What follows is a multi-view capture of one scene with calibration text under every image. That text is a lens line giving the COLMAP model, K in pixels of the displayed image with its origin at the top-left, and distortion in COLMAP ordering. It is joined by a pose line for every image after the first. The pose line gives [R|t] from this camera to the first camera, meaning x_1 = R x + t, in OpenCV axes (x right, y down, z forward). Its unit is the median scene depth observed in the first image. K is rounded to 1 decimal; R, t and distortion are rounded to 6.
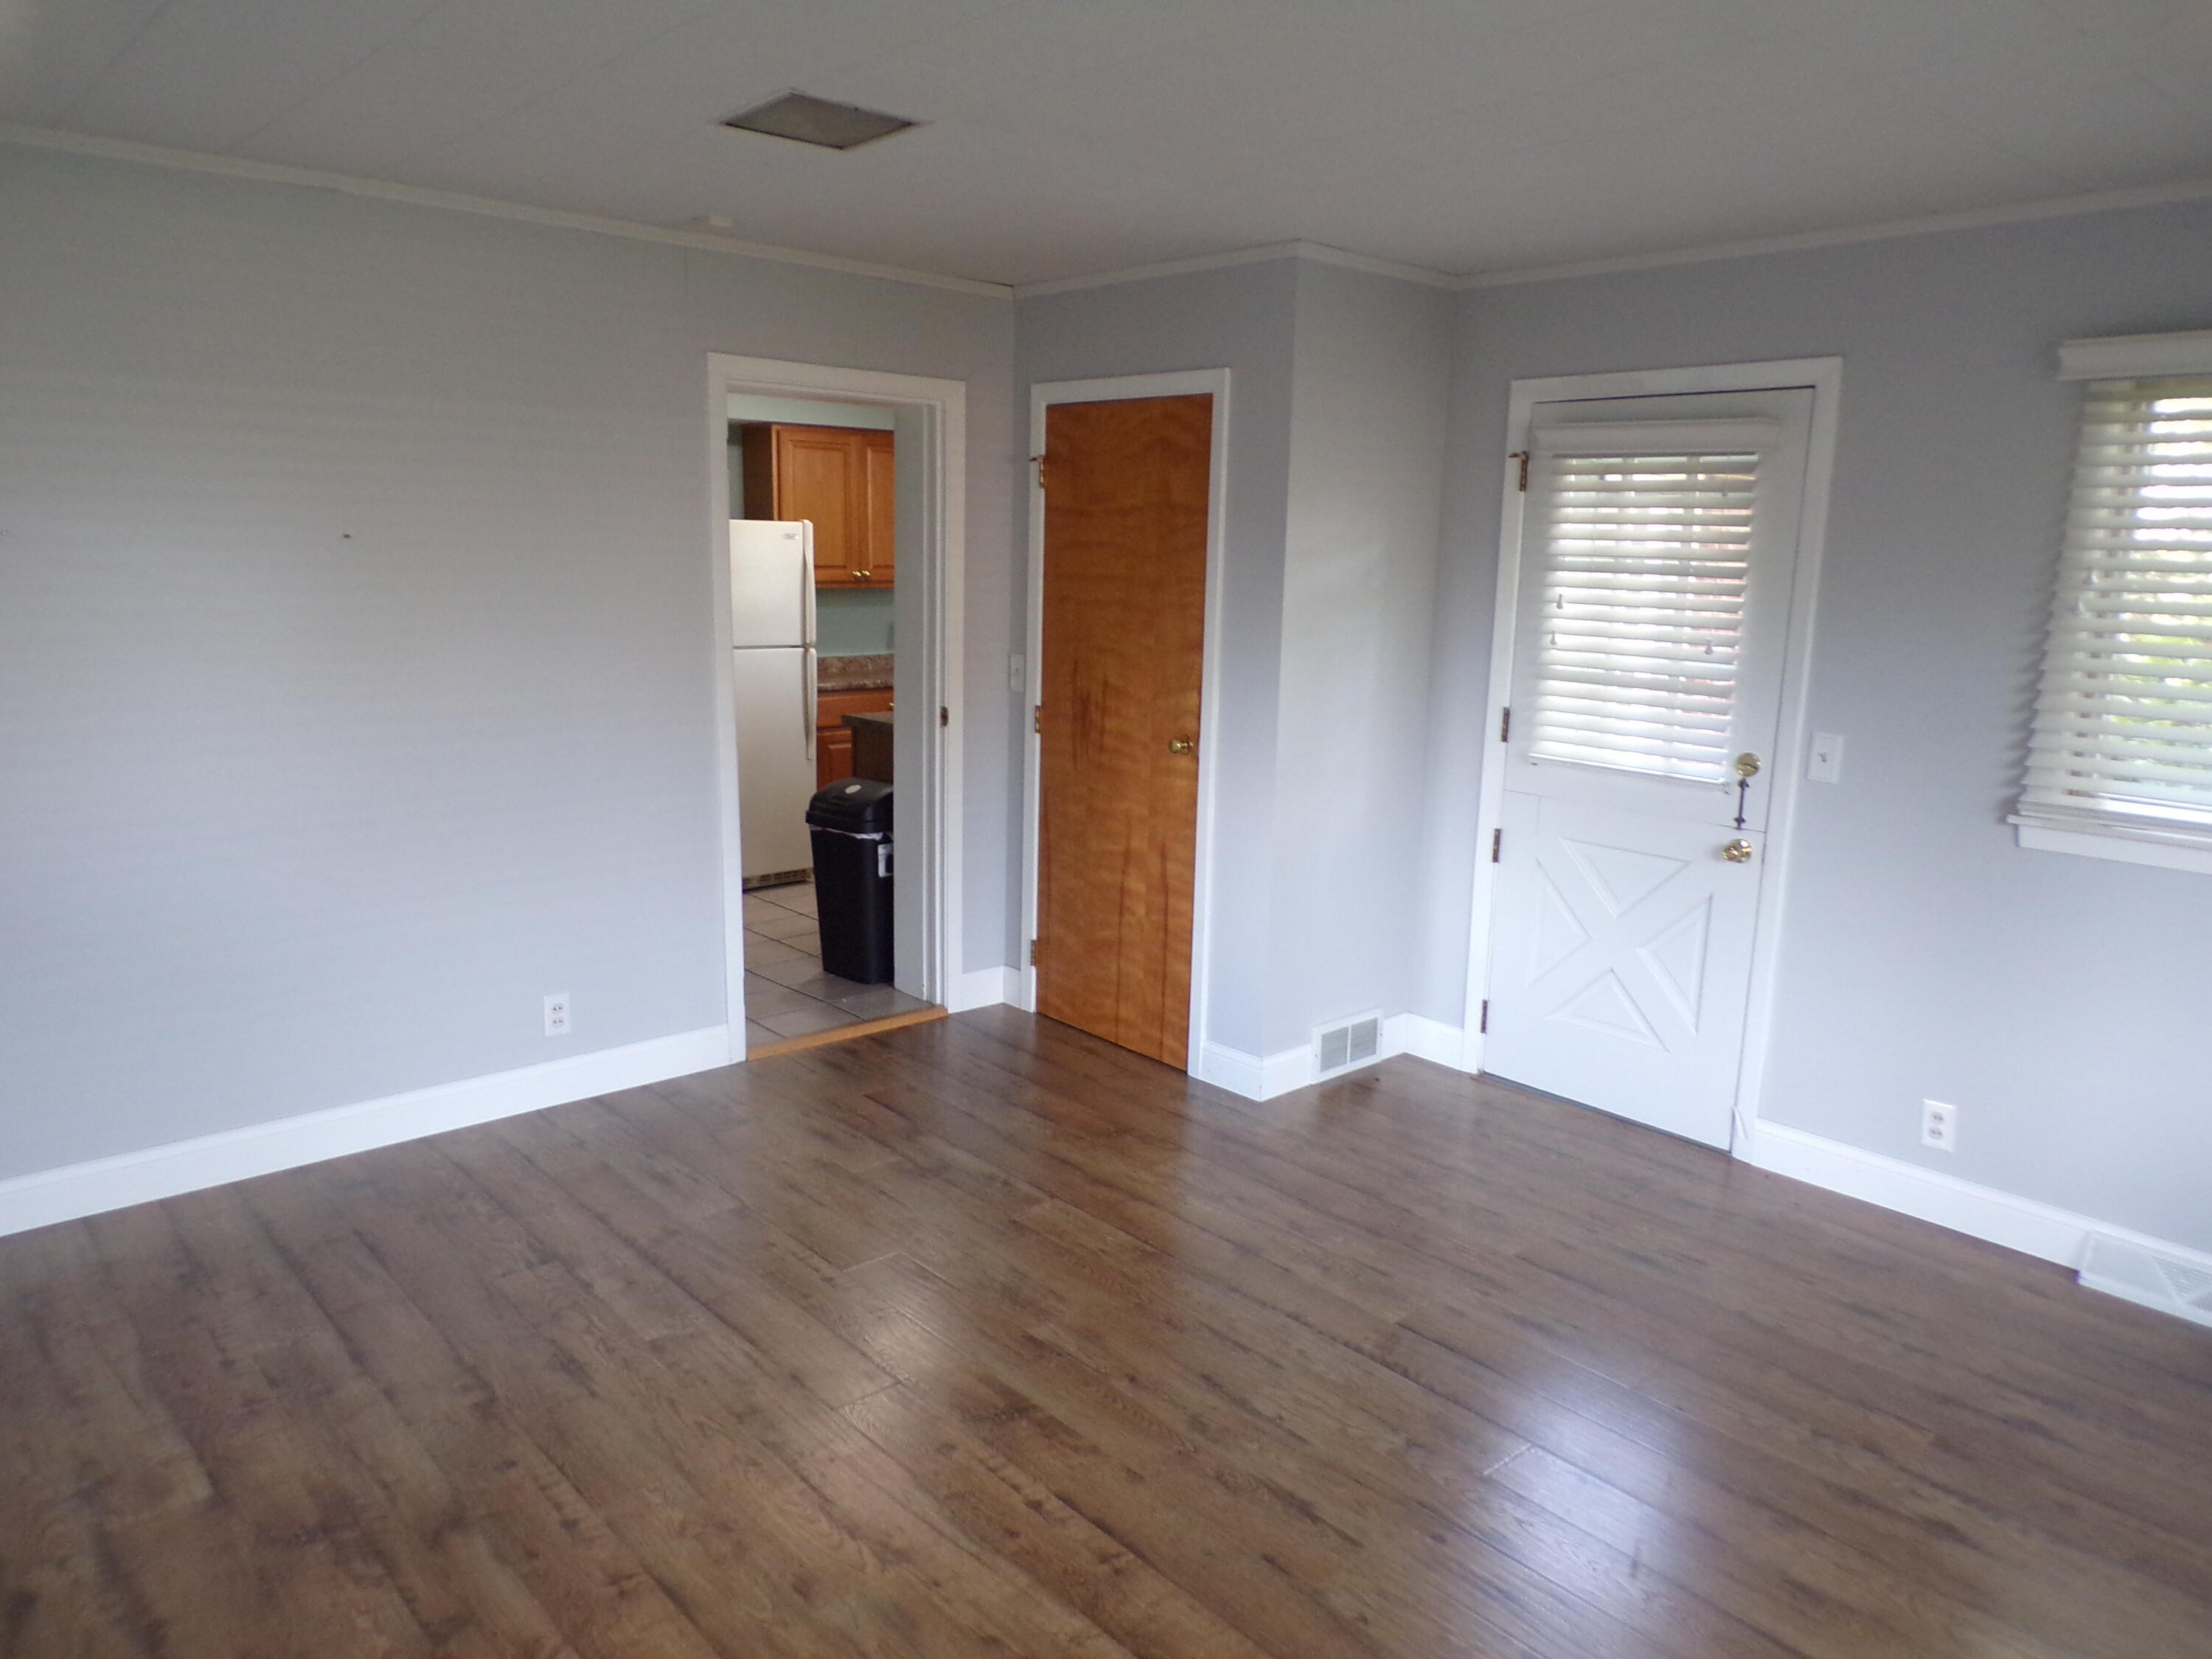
lens RADIAL K [[1527.4, 0, 1114.2], [0, 1527.4, 855.1], [0, 0, 1]] dist [0.001712, 0.019101]
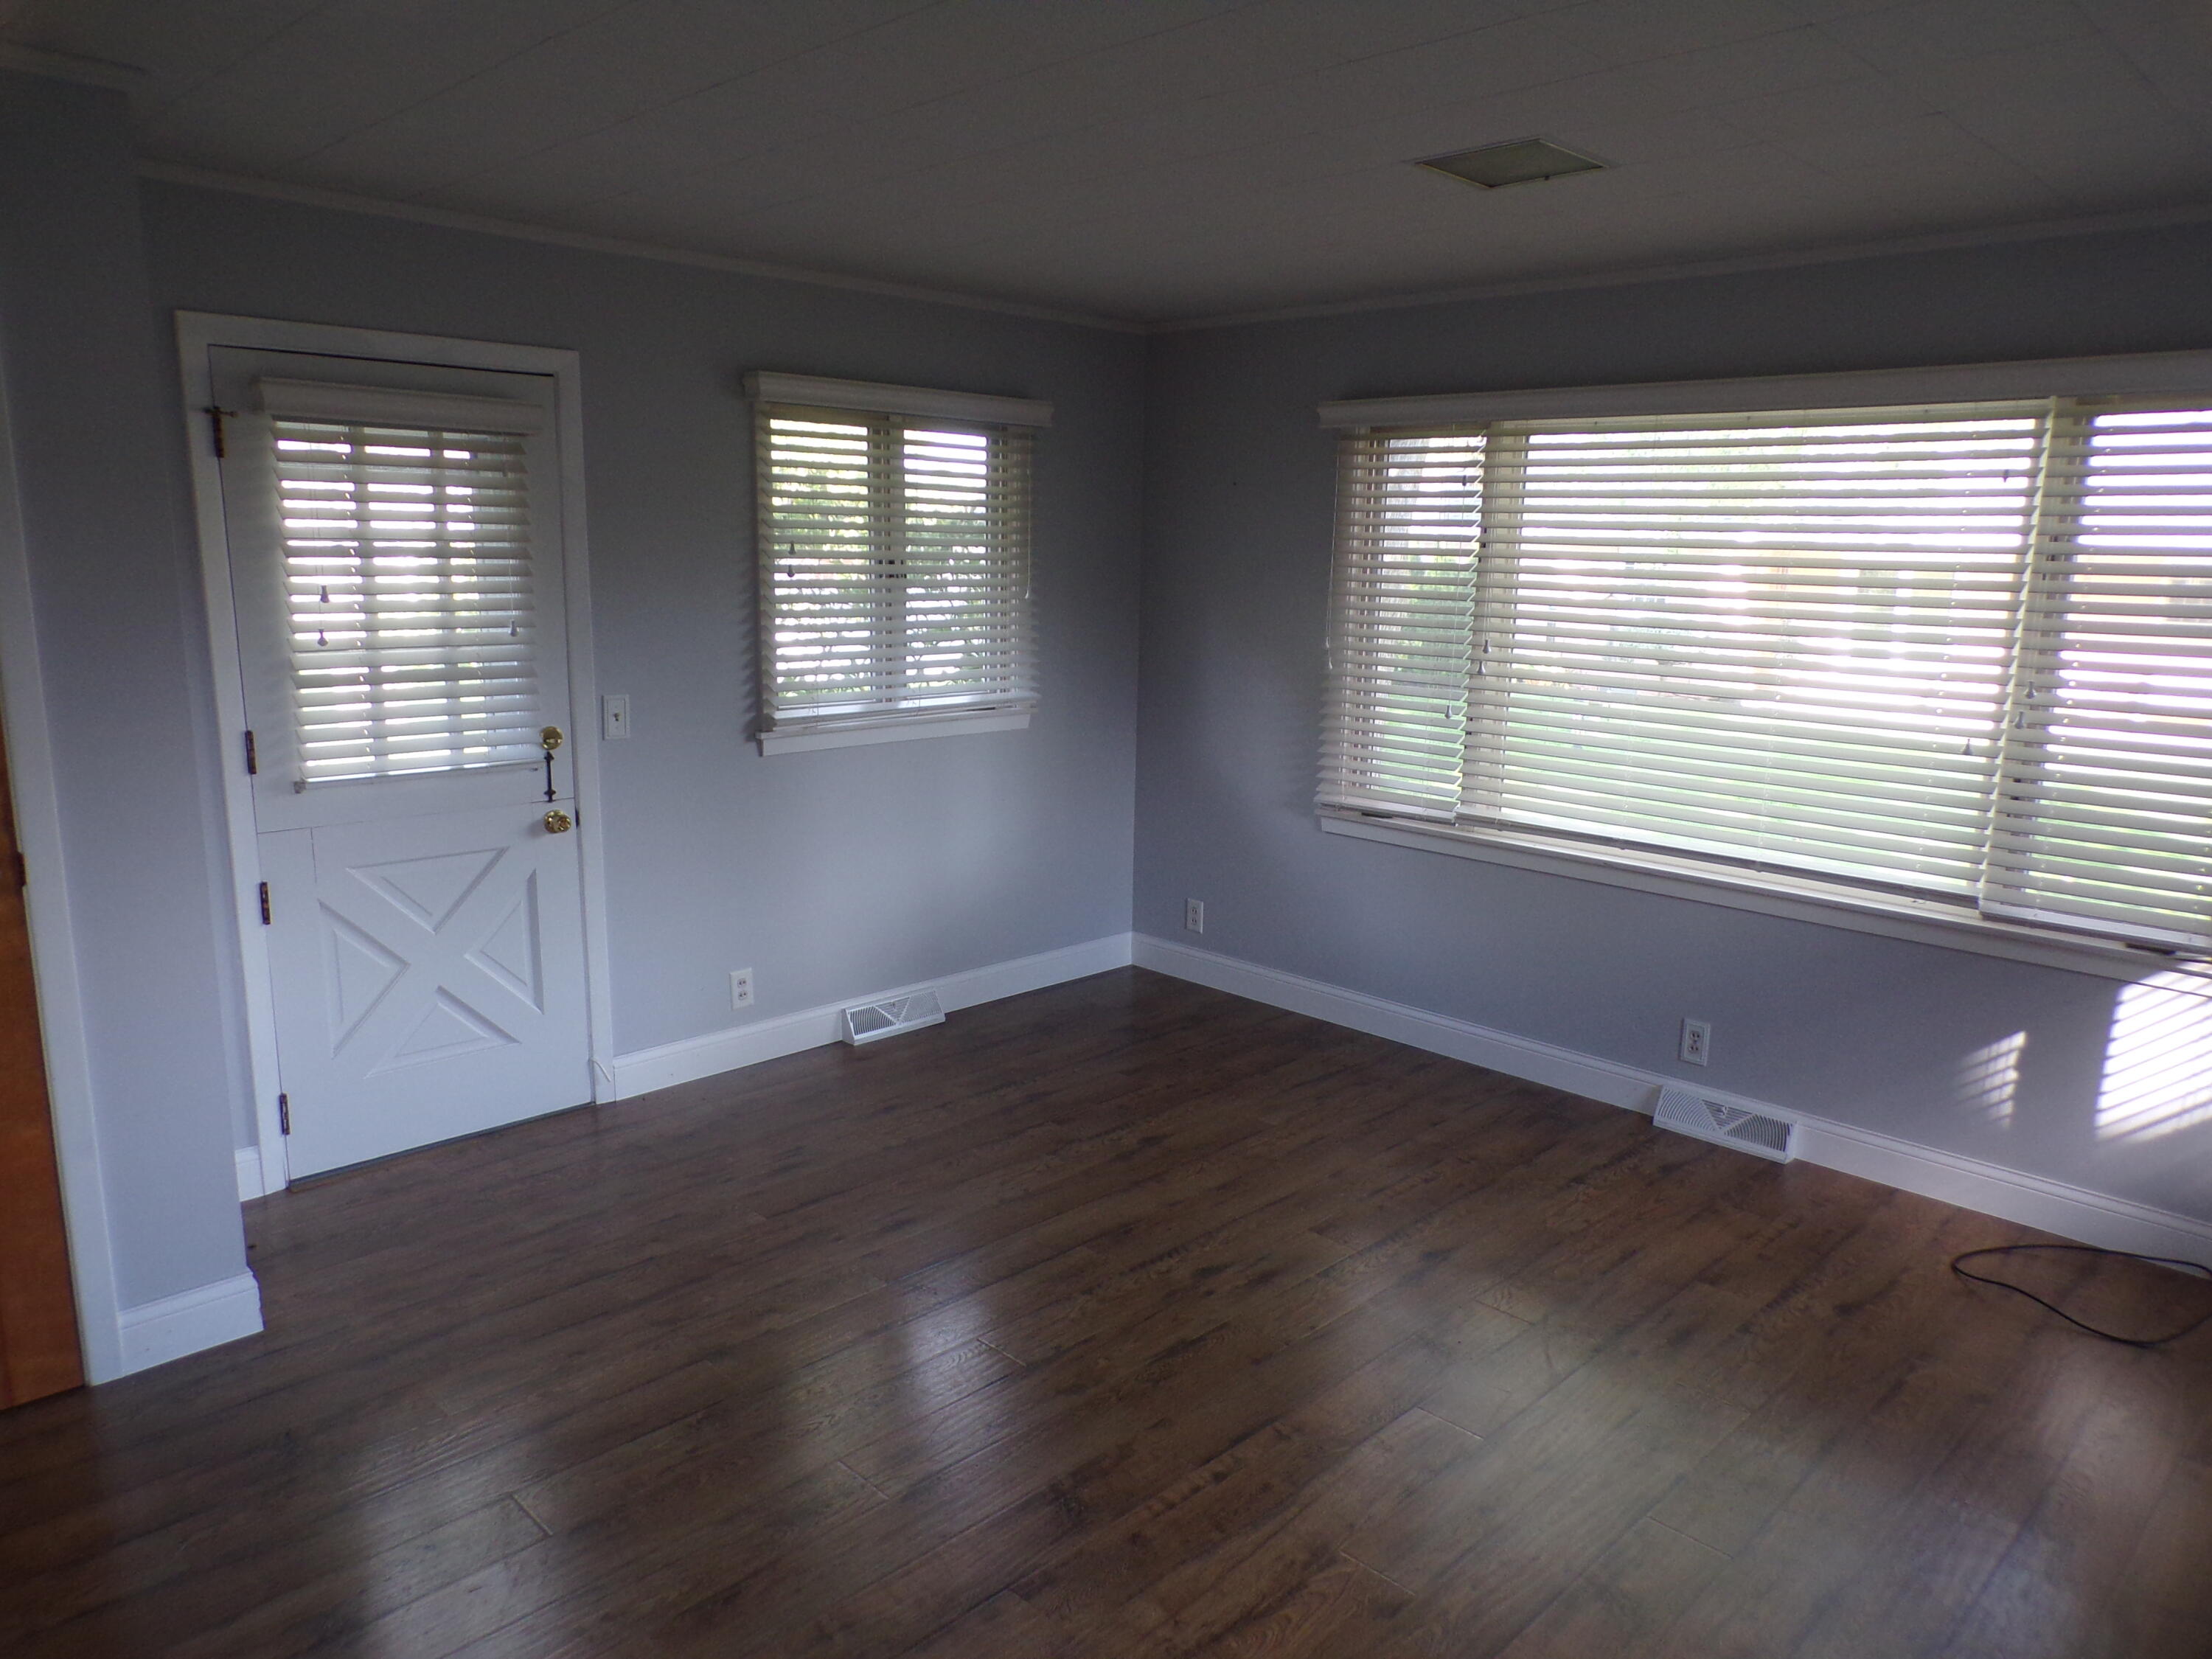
lens RADIAL K [[1527.4, 0, 1114.2], [0, 1527.4, 855.1], [0, 0, 1]] dist [0.001712, 0.019101]
pose [[-0.057984, -0.228954, 0.971709, -0.717768], [0.187314, 0.953565, 0.235856, -0.177750], [-0.980587, 0.195691, -0.012405, 0.745481]]
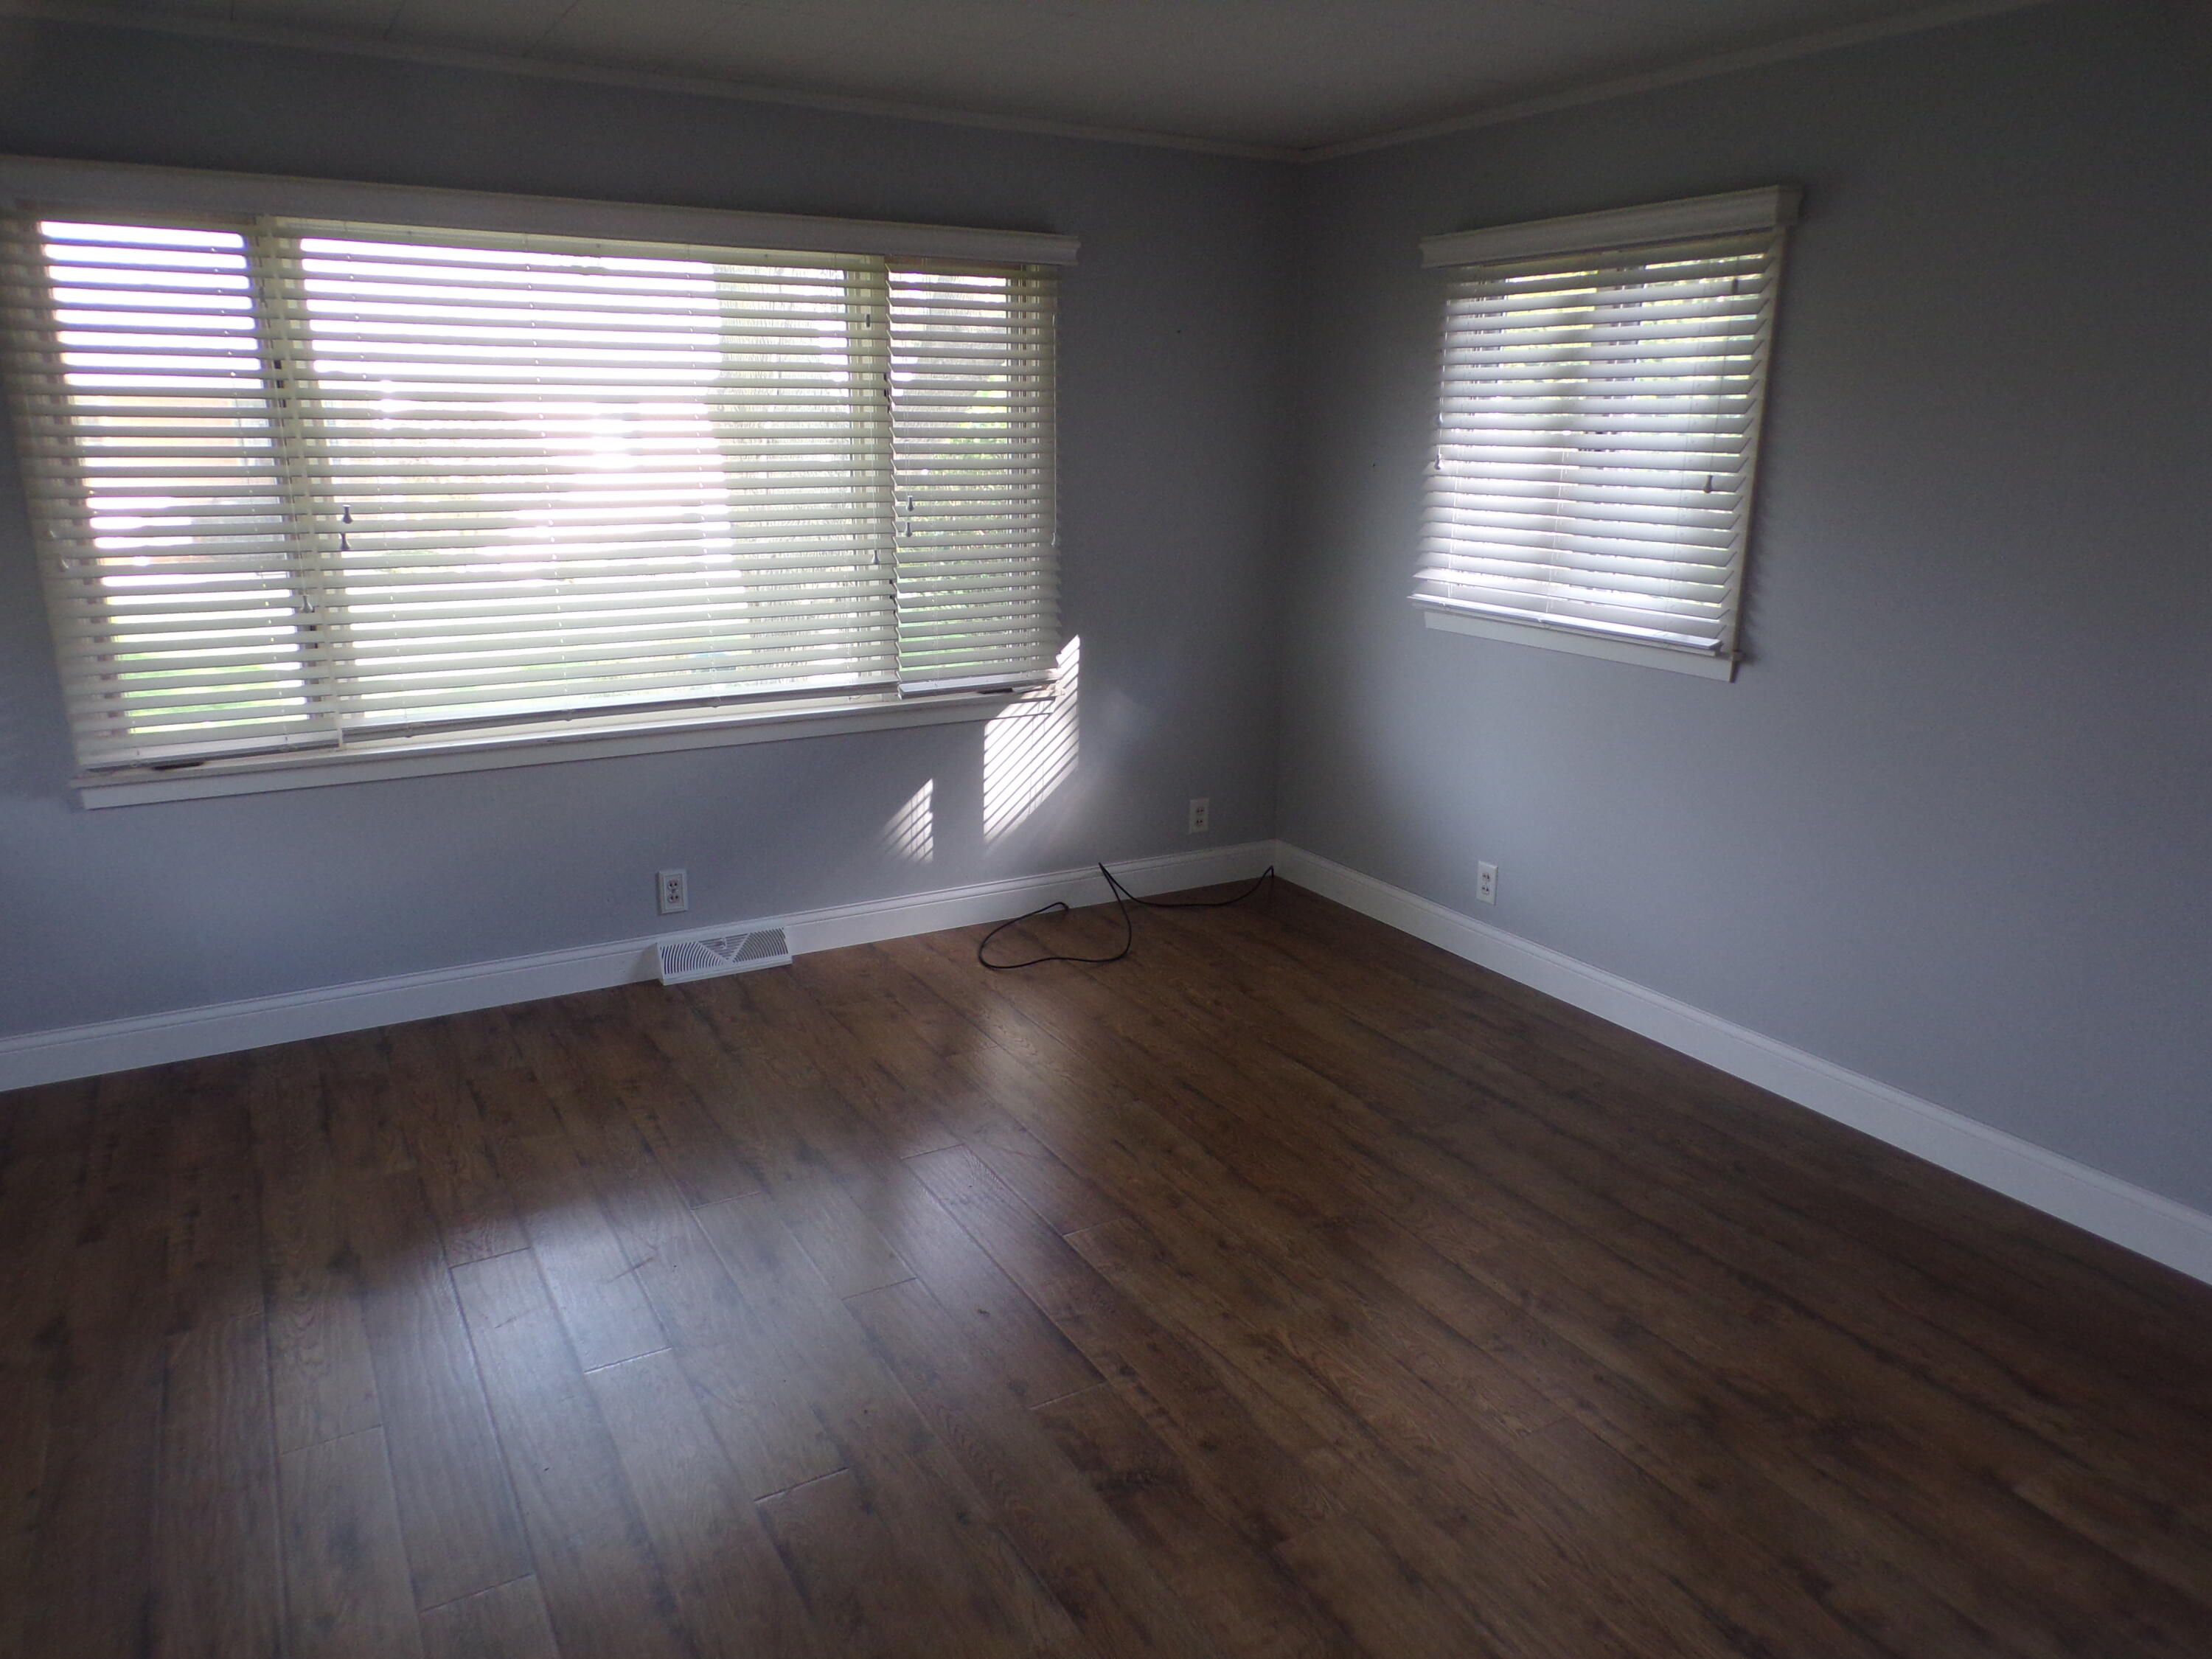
lens RADIAL K [[1510.7, 0, 1112.9], [0, 1510.7, 848.3], [0, 0, 1]] dist [0.004554, 0.006774]
pose [[-0.979024, -0.086532, 0.184459, -0.146669], [0.011684, 0.879999, 0.474832, -0.261378], [-0.203412, 0.467027, -0.860529, 1.264501]]
